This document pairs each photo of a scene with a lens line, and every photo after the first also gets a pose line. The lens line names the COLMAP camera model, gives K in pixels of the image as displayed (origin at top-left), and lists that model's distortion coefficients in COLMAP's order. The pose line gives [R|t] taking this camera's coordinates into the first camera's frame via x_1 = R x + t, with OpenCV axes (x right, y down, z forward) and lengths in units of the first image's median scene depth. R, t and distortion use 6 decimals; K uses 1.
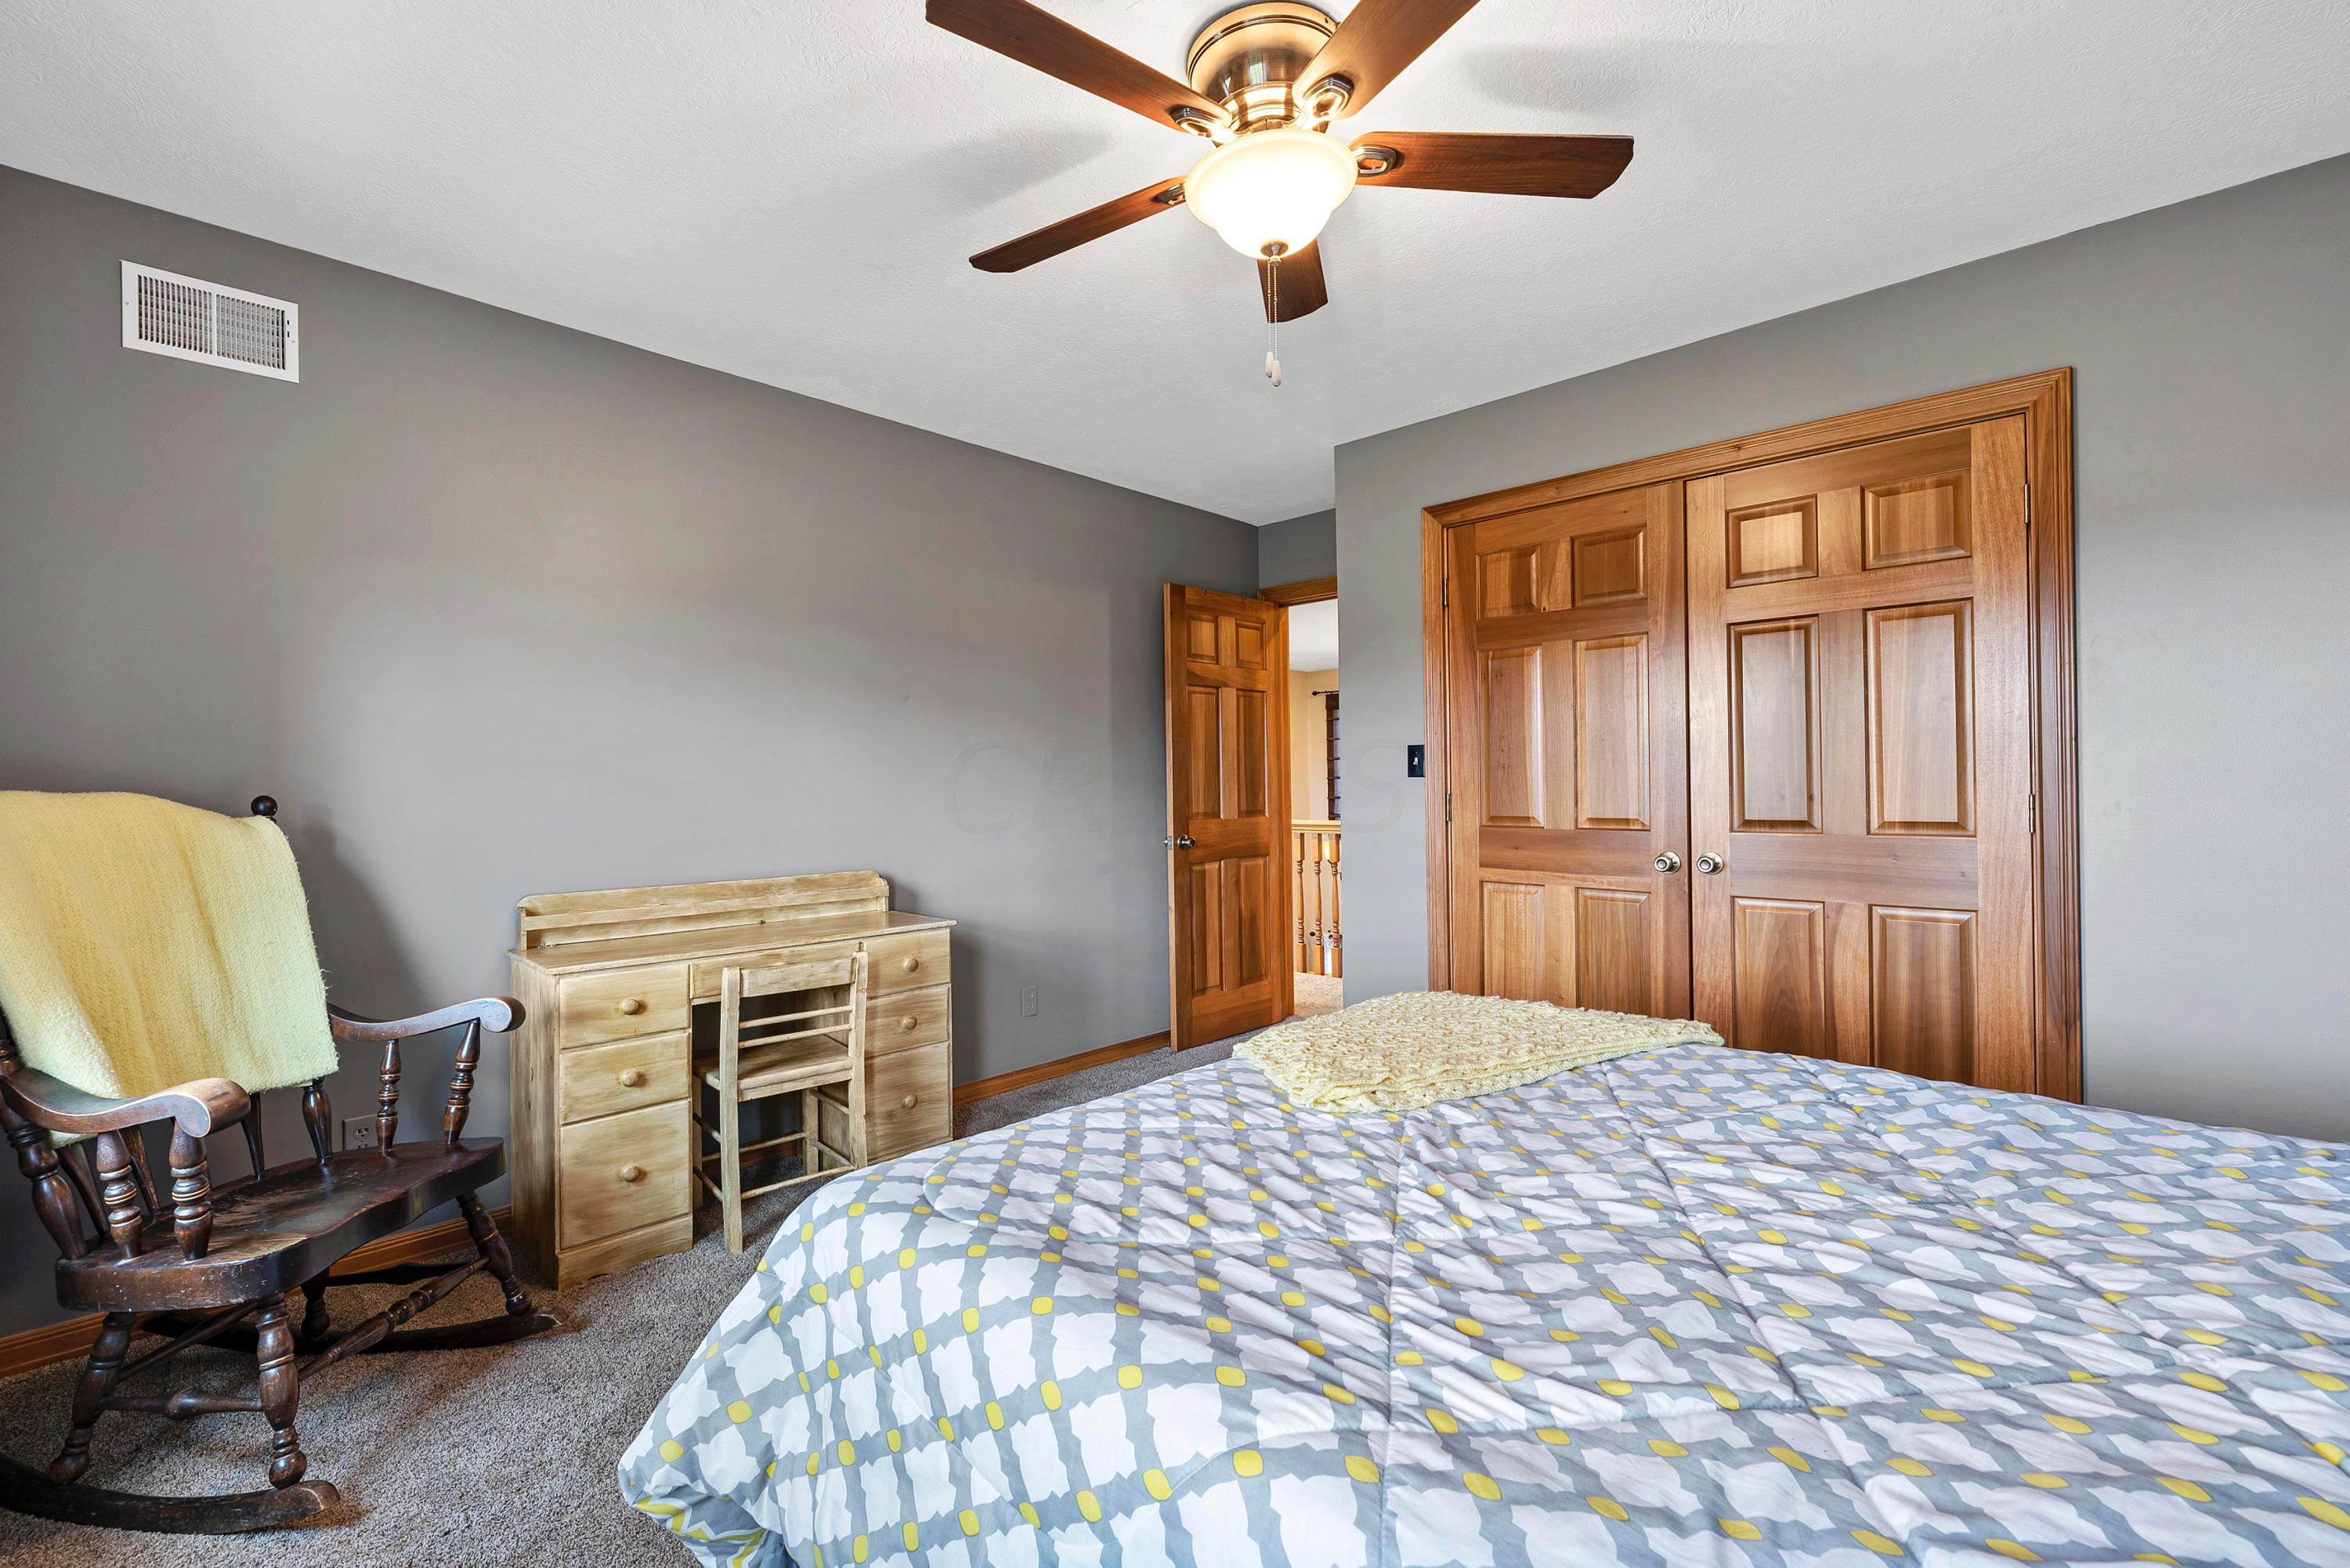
lens RADIAL K [[1003.3, 0, 1167.2], [0, 1003.3, 786.8], [0, 0, 1]] dist [-0.009087, -0.000152]
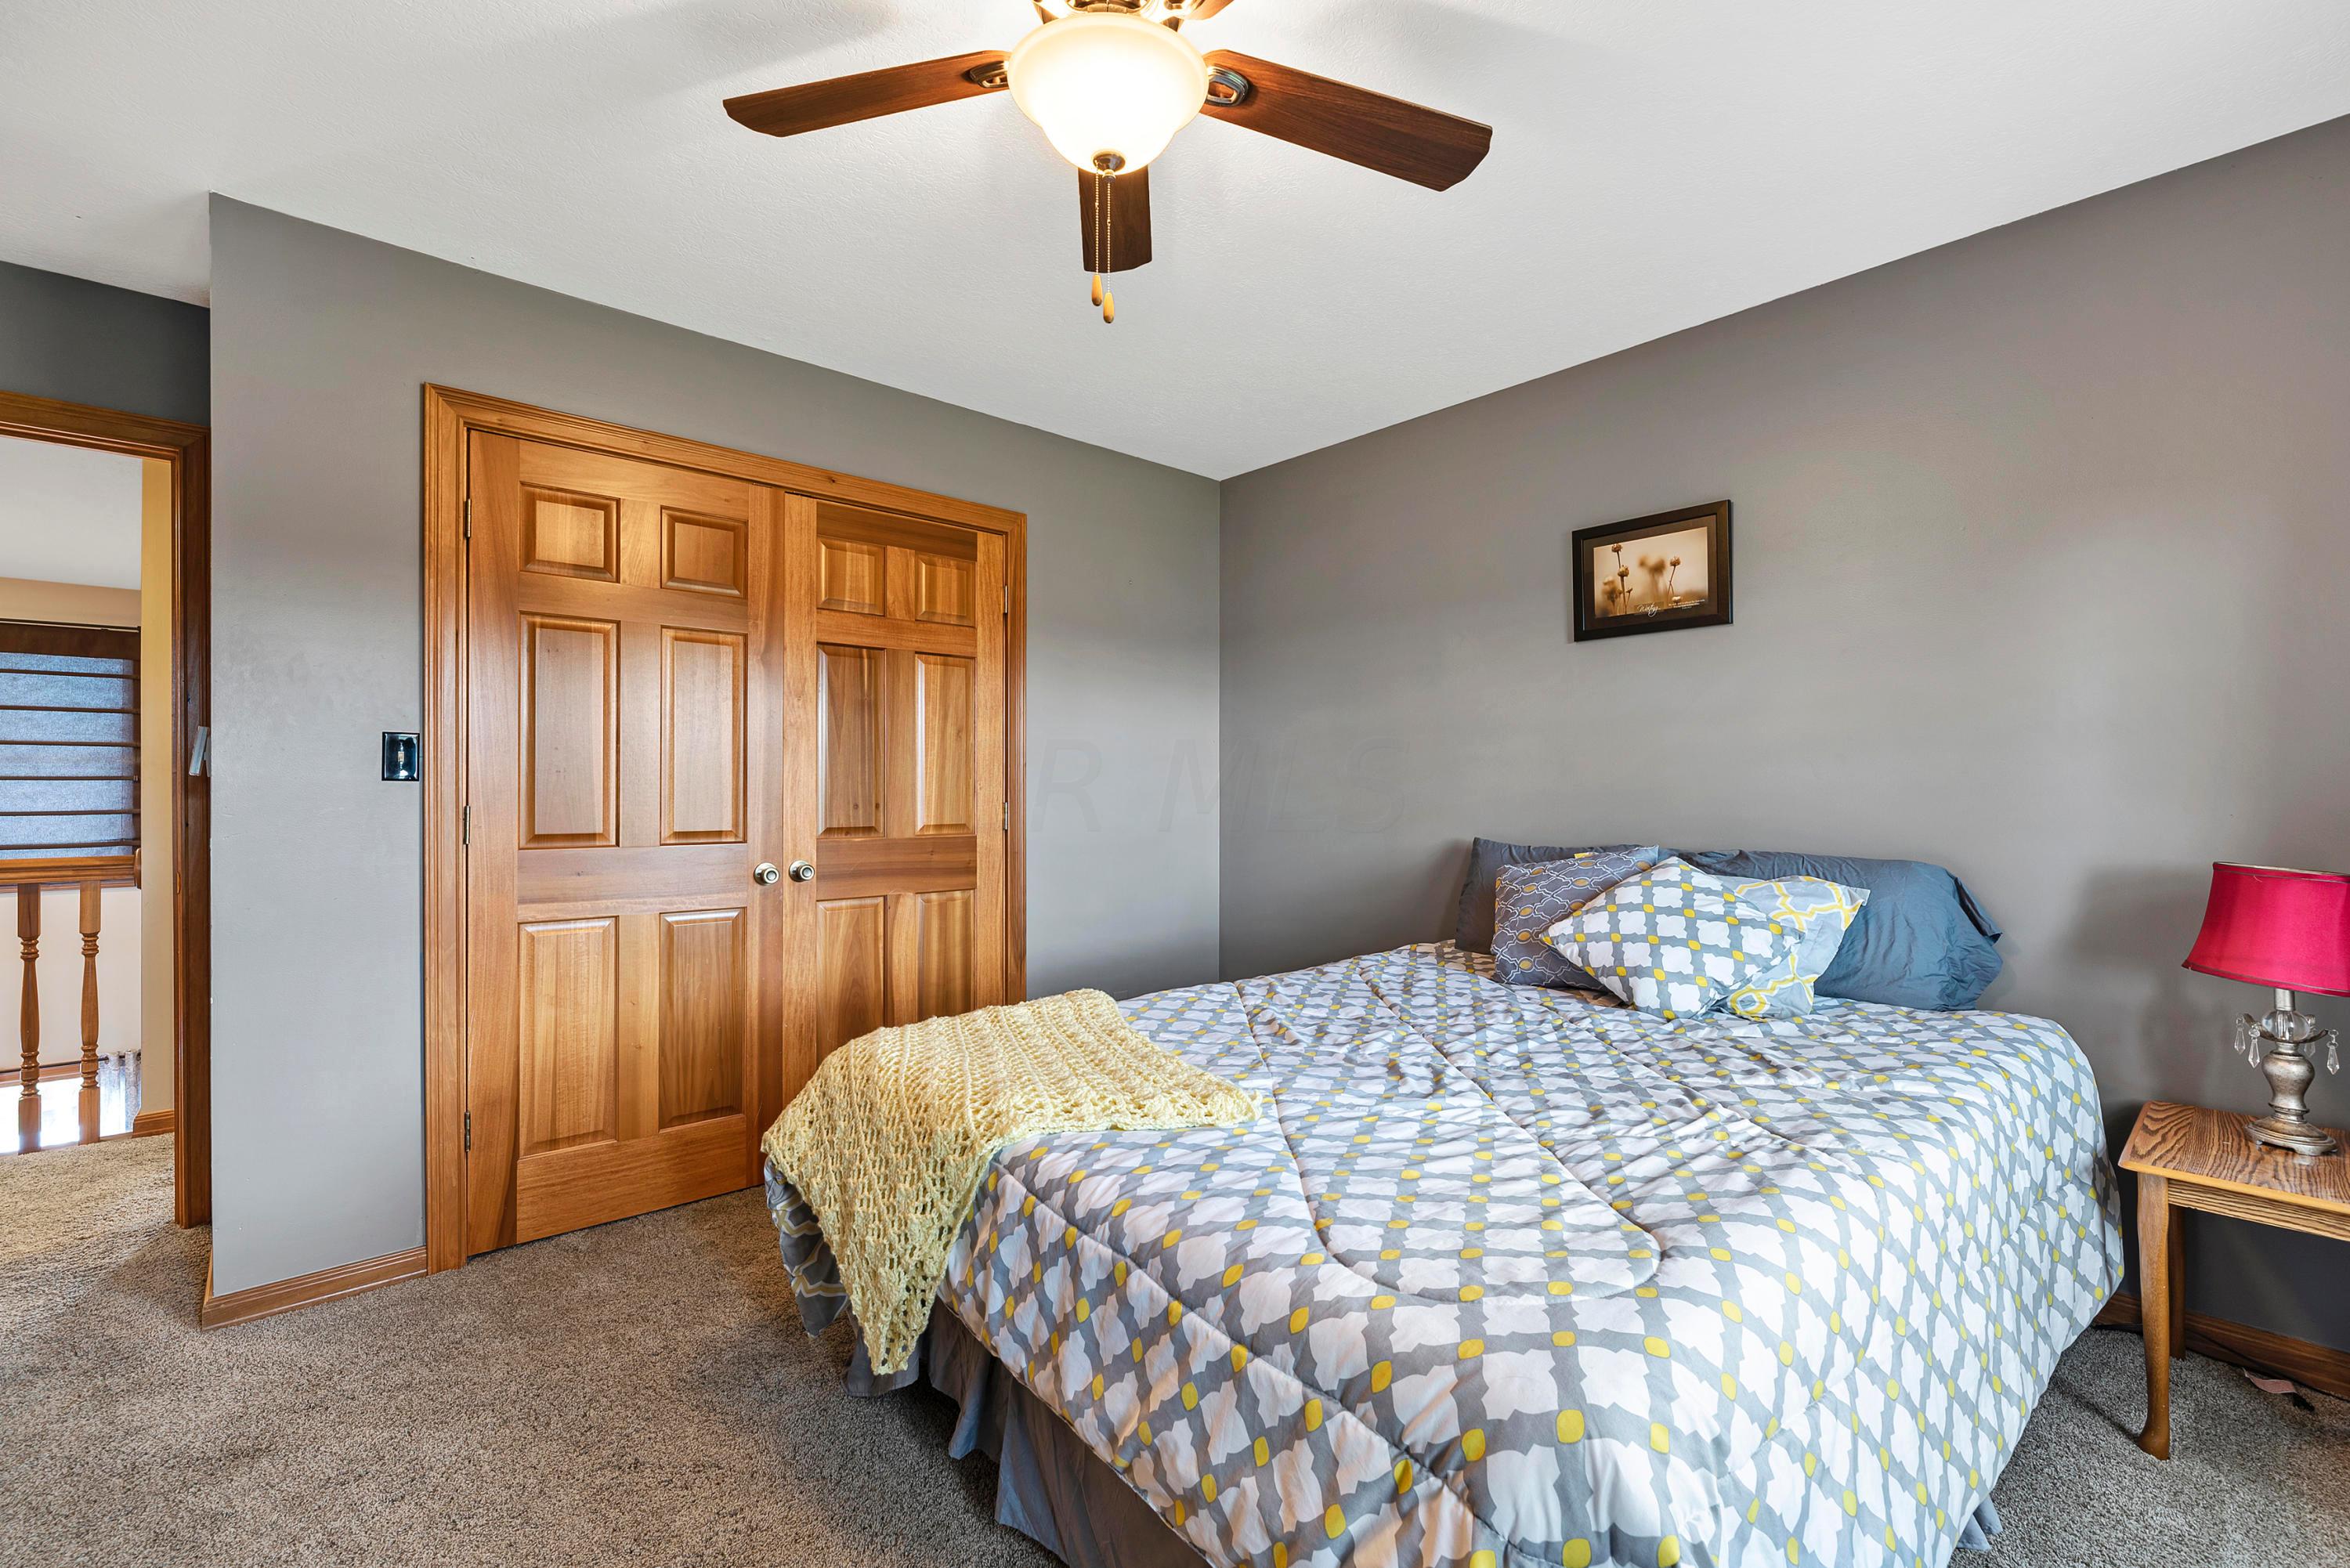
lens RADIAL K [[1003.3, 0, 1167.2], [0, 1003.3, 786.8], [0, 0, 1]] dist [-0.009087, -0.000152]
pose [[0.079453, 0.014299, 0.996736, -0.491540], [0.000386, 0.999897, -0.014375, 0.005589], [-0.996839, 0.001527, 0.079439, 0.587631]]
